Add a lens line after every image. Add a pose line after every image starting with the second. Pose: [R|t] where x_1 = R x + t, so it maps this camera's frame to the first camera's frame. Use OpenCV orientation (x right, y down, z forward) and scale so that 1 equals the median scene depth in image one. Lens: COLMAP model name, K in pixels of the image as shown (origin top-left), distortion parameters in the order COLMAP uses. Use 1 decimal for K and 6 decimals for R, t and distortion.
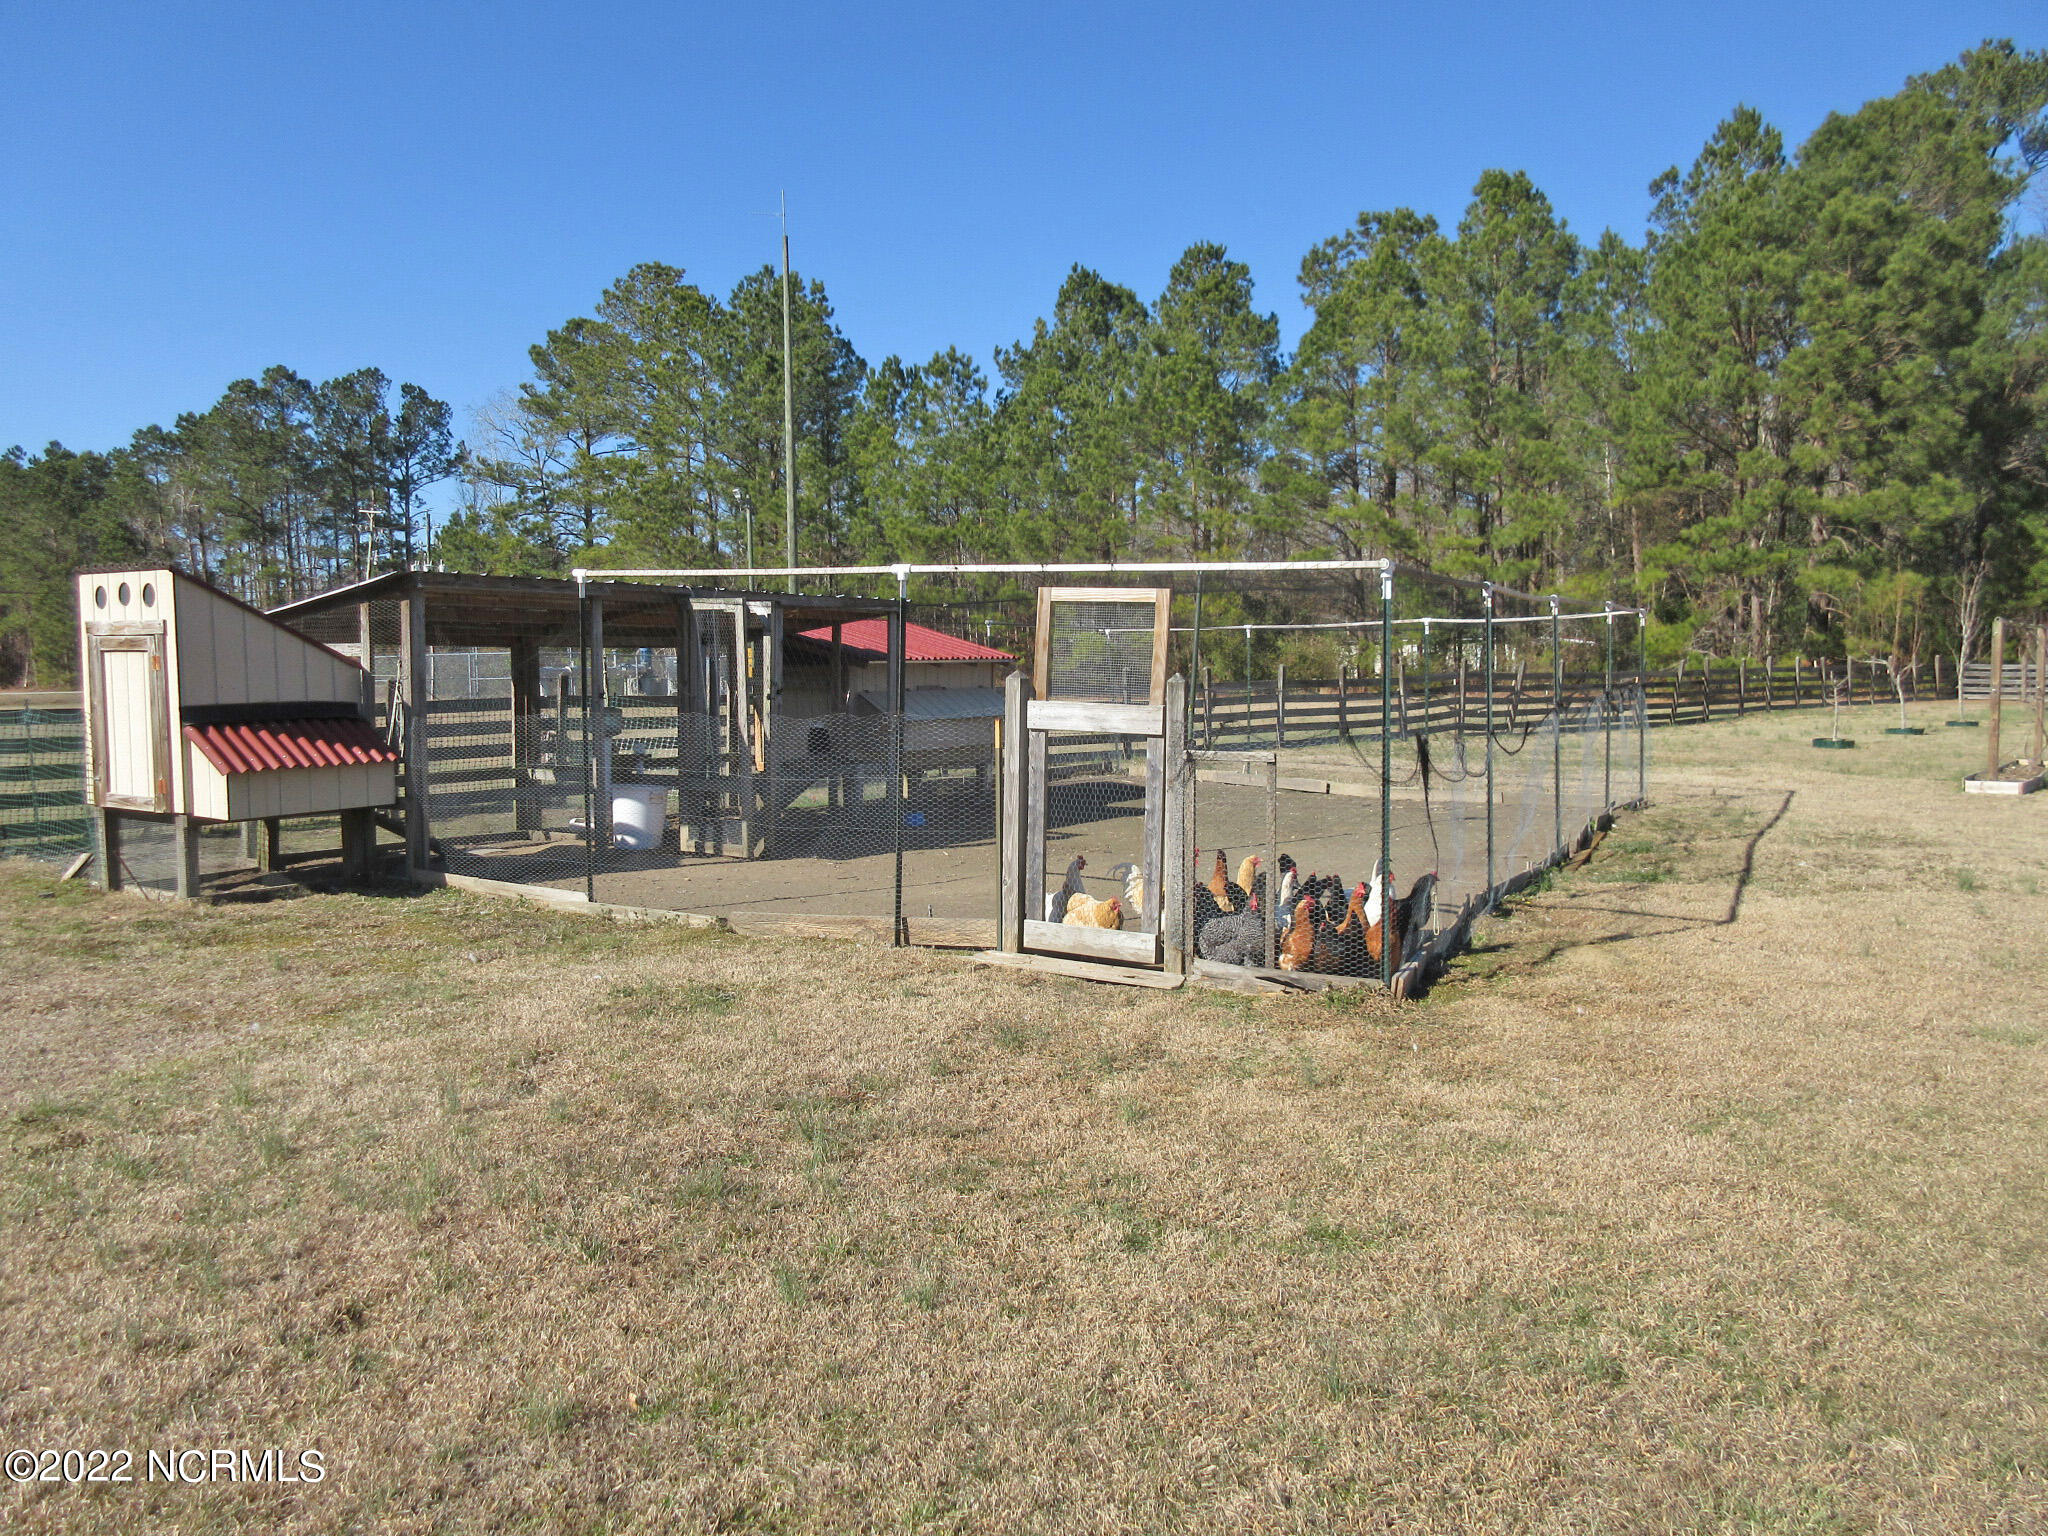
lens RADIAL K [[1547.4, 0, 1010.6], [0, 1547.4, 754.3], [0, 0, 1]] dist [0.009703, 0.008282]
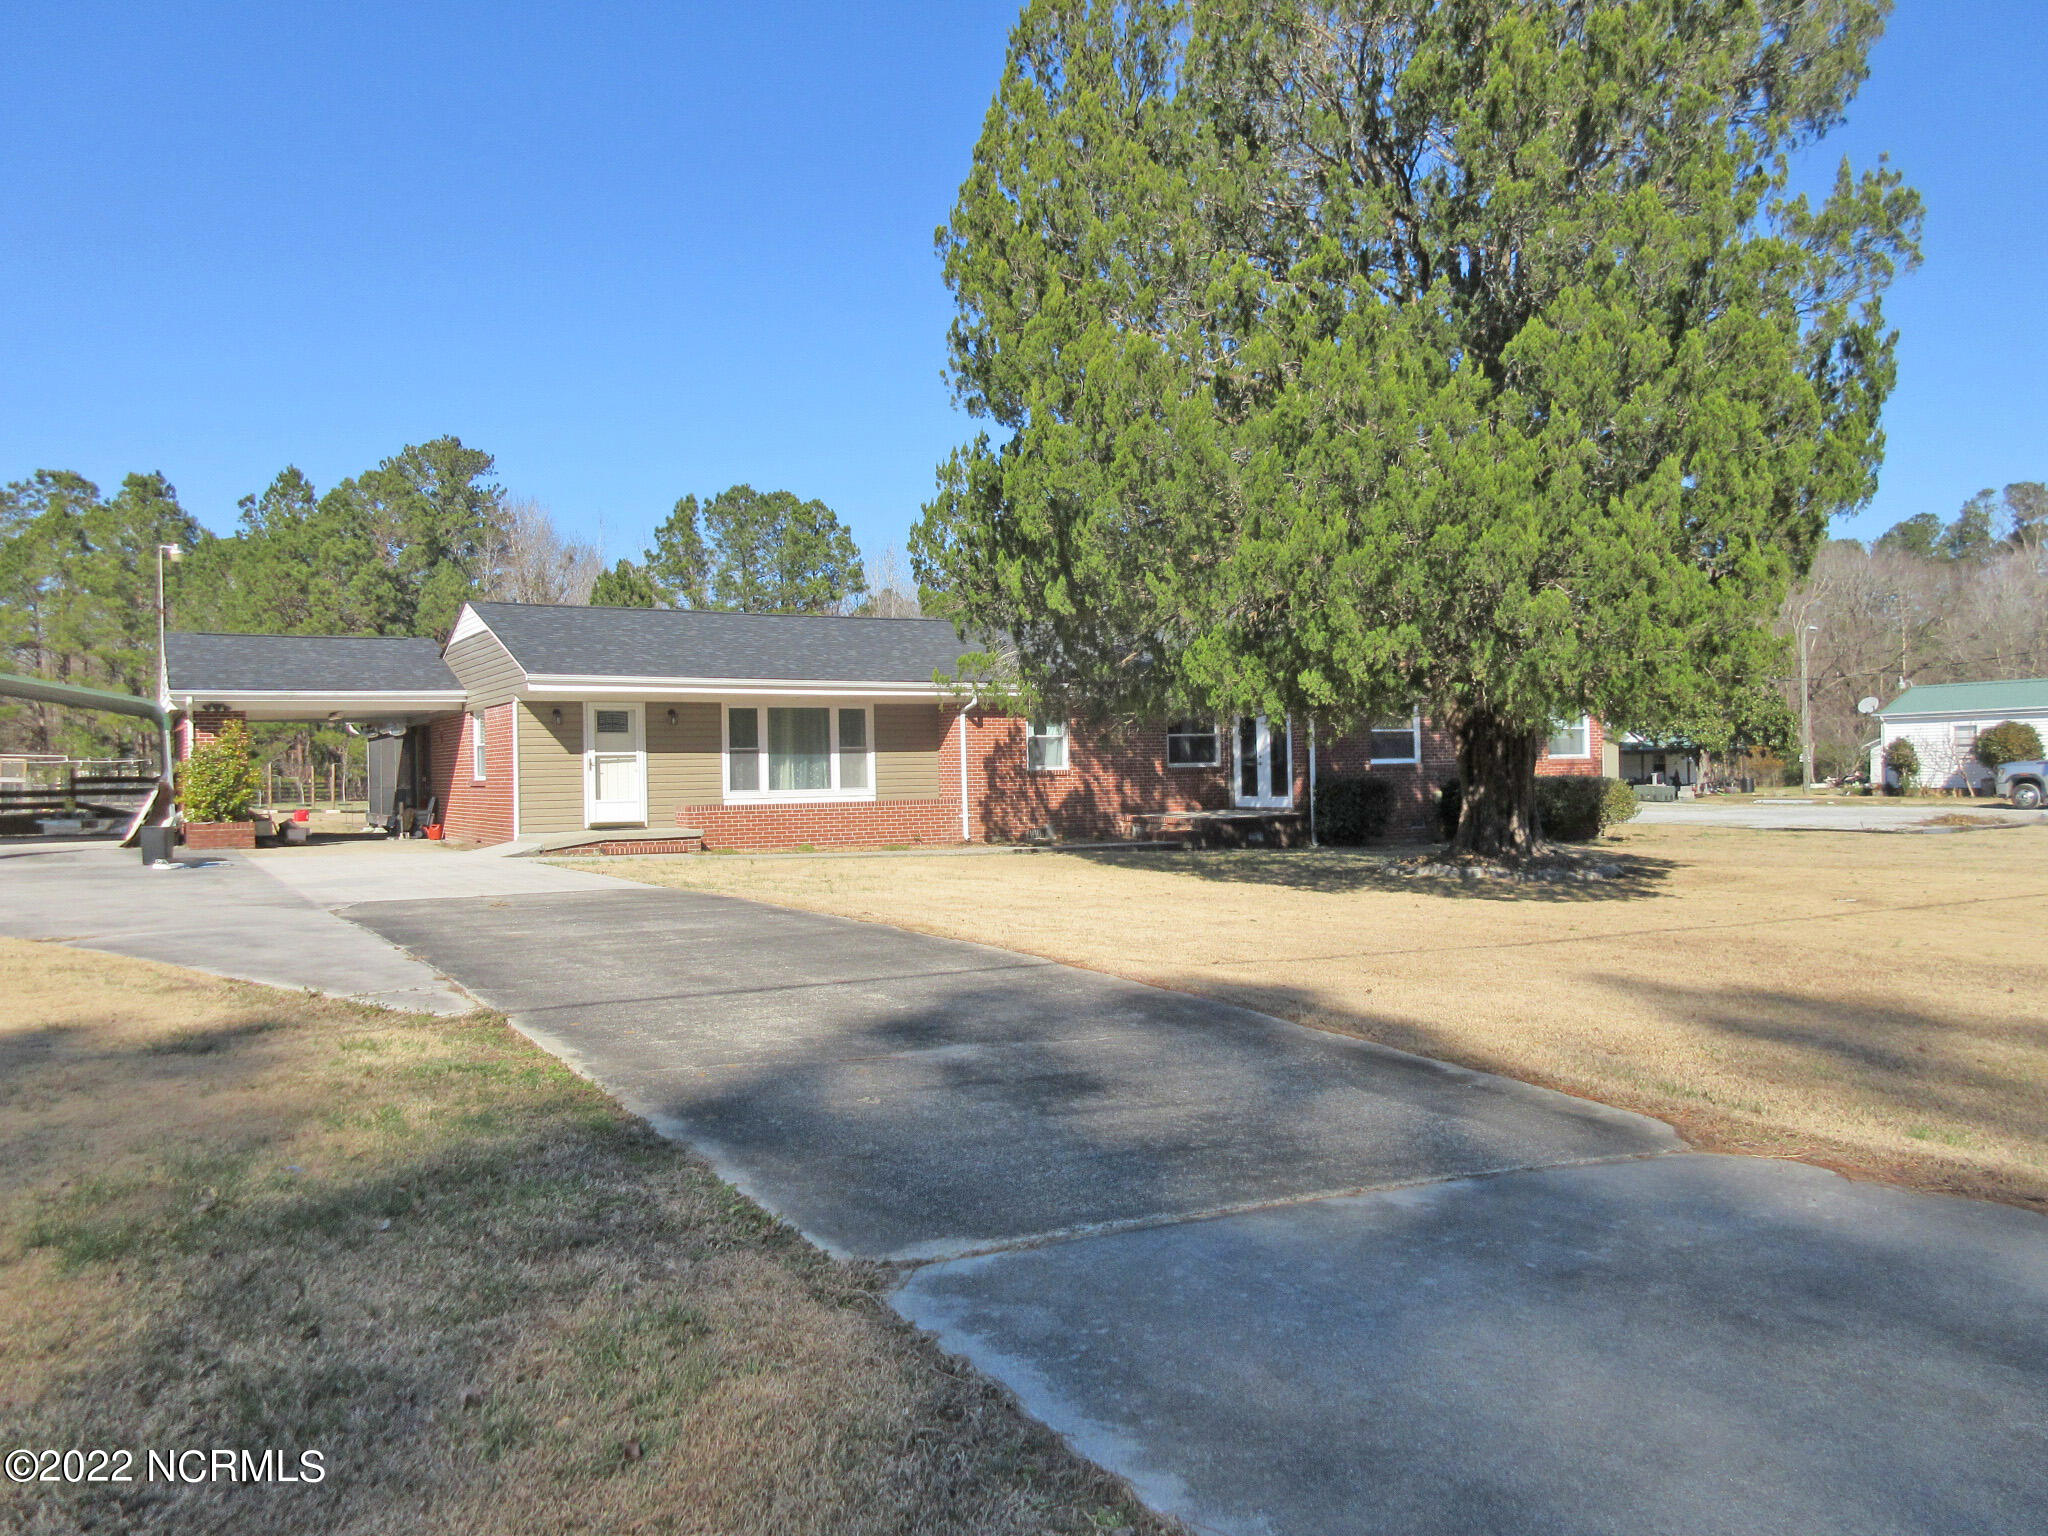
lens RADIAL K [[1547.4, 0, 1030.6], [0, 1547.4, 776.1], [0, 0, 1]] dist [0.009703, 0.008282]
pose [[0.702701, 0.001193, 0.711485, -0.216366], [0.045847, 0.997844, -0.046954, 0.060789], [-0.710007, 0.065614, 0.701131, -0.908750]]
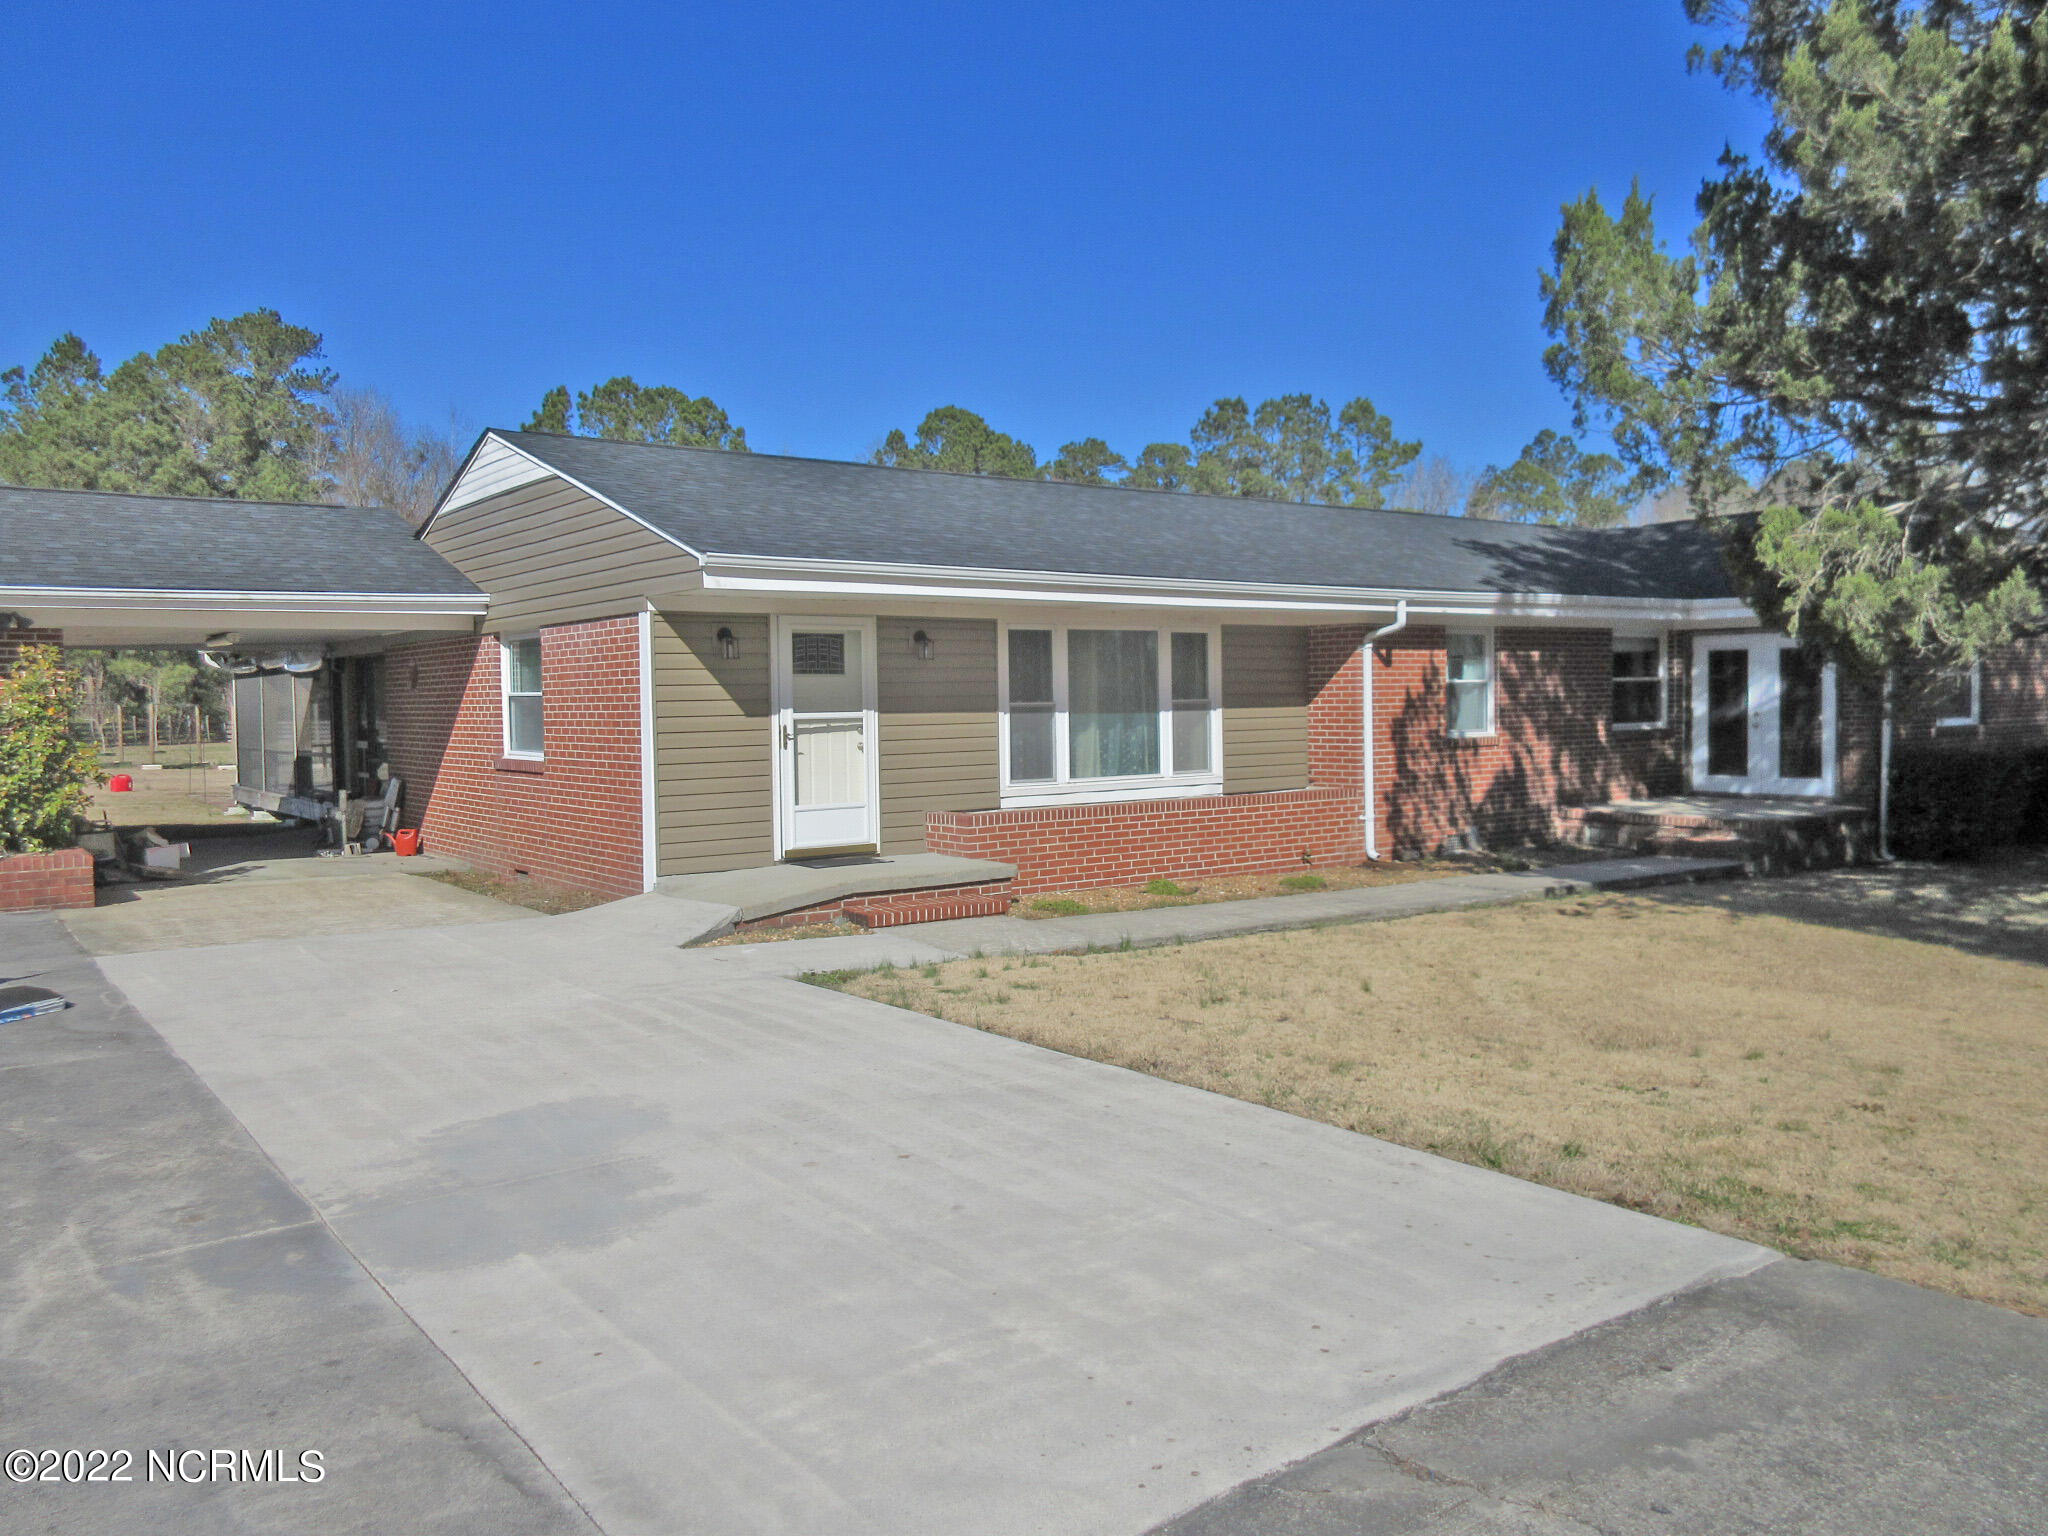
lens RADIAL K [[1547.4, 0, 1022.7], [0, 1547.4, 768.8], [0, 0, 1]] dist [0.009703, 0.008282]
pose [[0.621752, -0.027994, 0.782714, -0.134734], [0.048093, 0.998840, -0.002478, 0.034204], [-0.781736, 0.039184, 0.622377, -0.641242]]
